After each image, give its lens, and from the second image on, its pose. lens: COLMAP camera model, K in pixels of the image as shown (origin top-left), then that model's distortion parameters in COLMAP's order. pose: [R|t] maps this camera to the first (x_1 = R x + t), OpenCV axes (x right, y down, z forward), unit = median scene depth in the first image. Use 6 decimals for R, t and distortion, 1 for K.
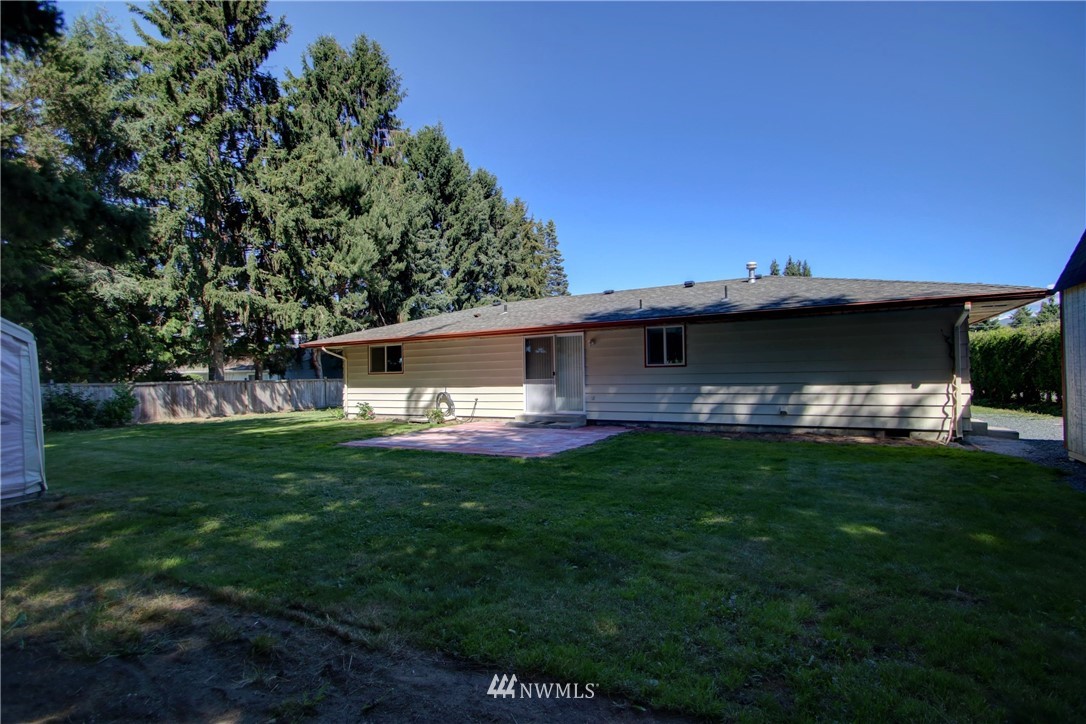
lens RADIAL K [[508.3, 0, 543.0], [0, 508.3, 369.2], [0, 0, 1]] dist [-0.012226, -0.003384]
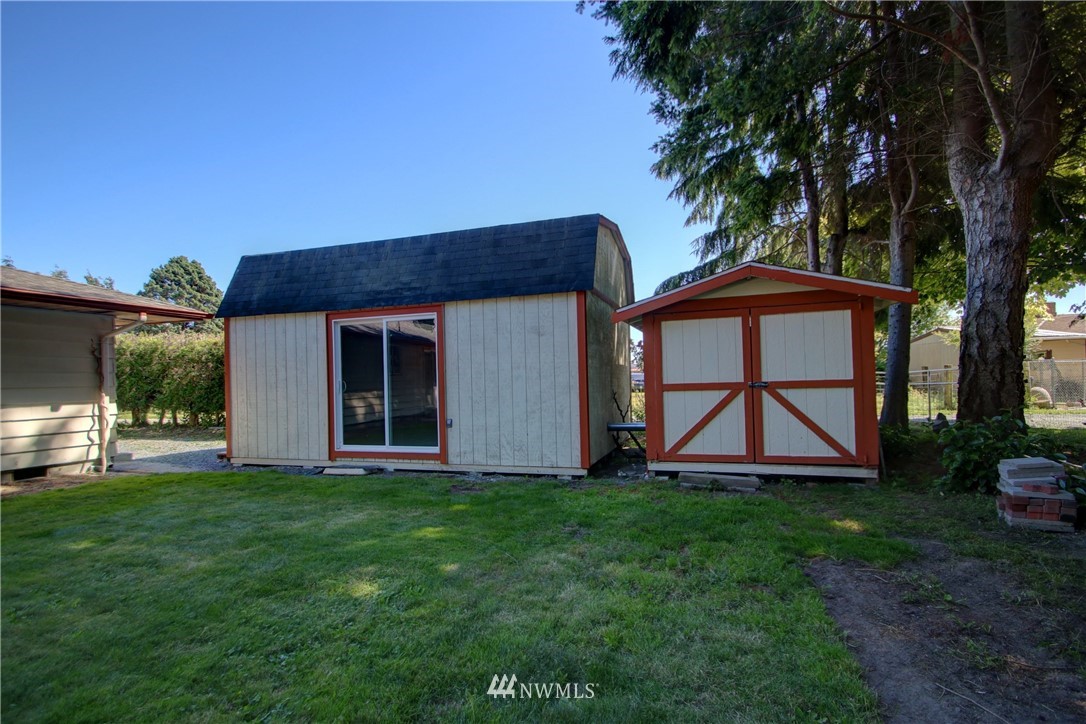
lens RADIAL K [[508.3, 0, 550.5], [0, 508.3, 384.6], [0, 0, 1]] dist [-0.012226, -0.003384]
pose [[-0.235038, 0.018417, 0.971812, -0.189919], [0.008343, 0.999822, -0.016931, 0.016723], [-0.971950, 0.004128, -0.235149, 0.444101]]
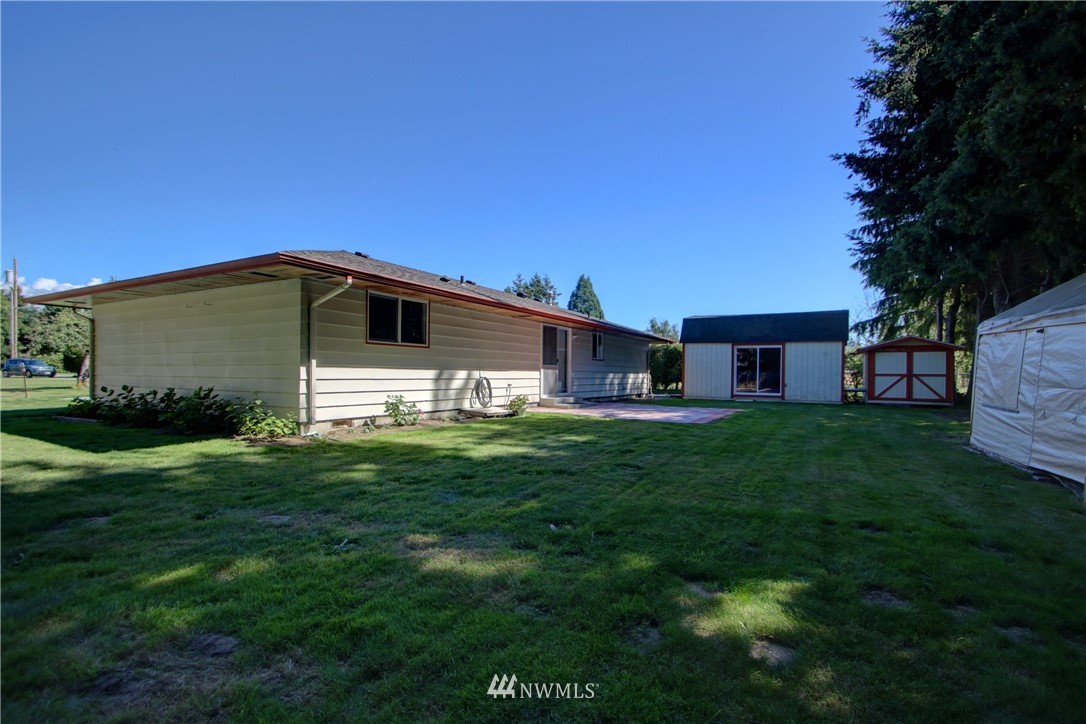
lens RADIAL K [[508.3, 0, 536.4], [0, 508.3, 370.1], [0, 0, 1]] dist [-0.012226, -0.003384]
pose [[-0.001274, 0.021647, 0.999765, -1.574380], [-0.033120, 0.999216, -0.021677, 0.079667], [-0.999451, -0.033140, -0.000556, 1.487062]]
